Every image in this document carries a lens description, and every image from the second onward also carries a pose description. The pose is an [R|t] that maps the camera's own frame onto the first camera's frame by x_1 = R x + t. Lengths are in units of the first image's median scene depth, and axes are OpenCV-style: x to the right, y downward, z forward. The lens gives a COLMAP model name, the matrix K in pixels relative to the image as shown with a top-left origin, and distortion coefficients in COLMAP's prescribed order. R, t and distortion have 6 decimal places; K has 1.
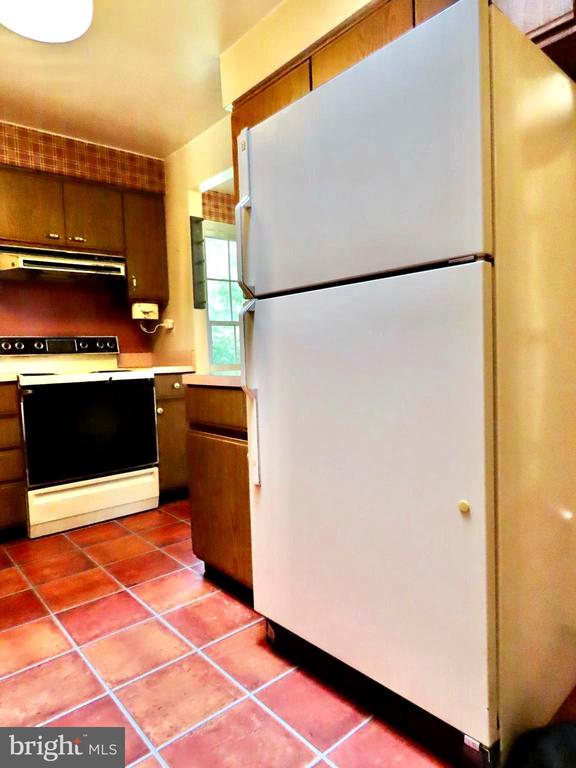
lens RADIAL K [[493.7, 0, 289.5], [0, 493.7, 382.7], [0, 0, 1]] dist [-0.007943, -0.001377]
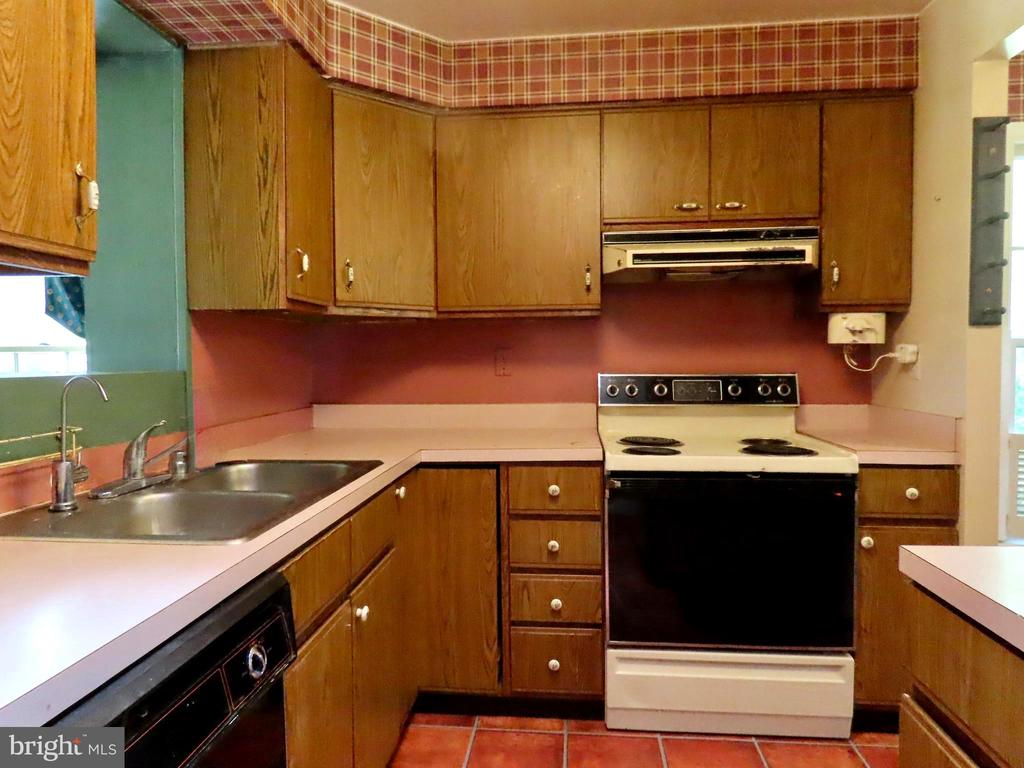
lens RADIAL K [[658.3, 0, 511.5], [0, 658.3, 385.3], [0, 0, 1]] dist [-0.007943, -0.001377]
pose [[0.688103, 0.059382, -0.723179, -0.047392], [-0.059226, 0.997917, 0.025588, -0.087969], [0.723192, 0.025224, 0.690186, 0.296884]]
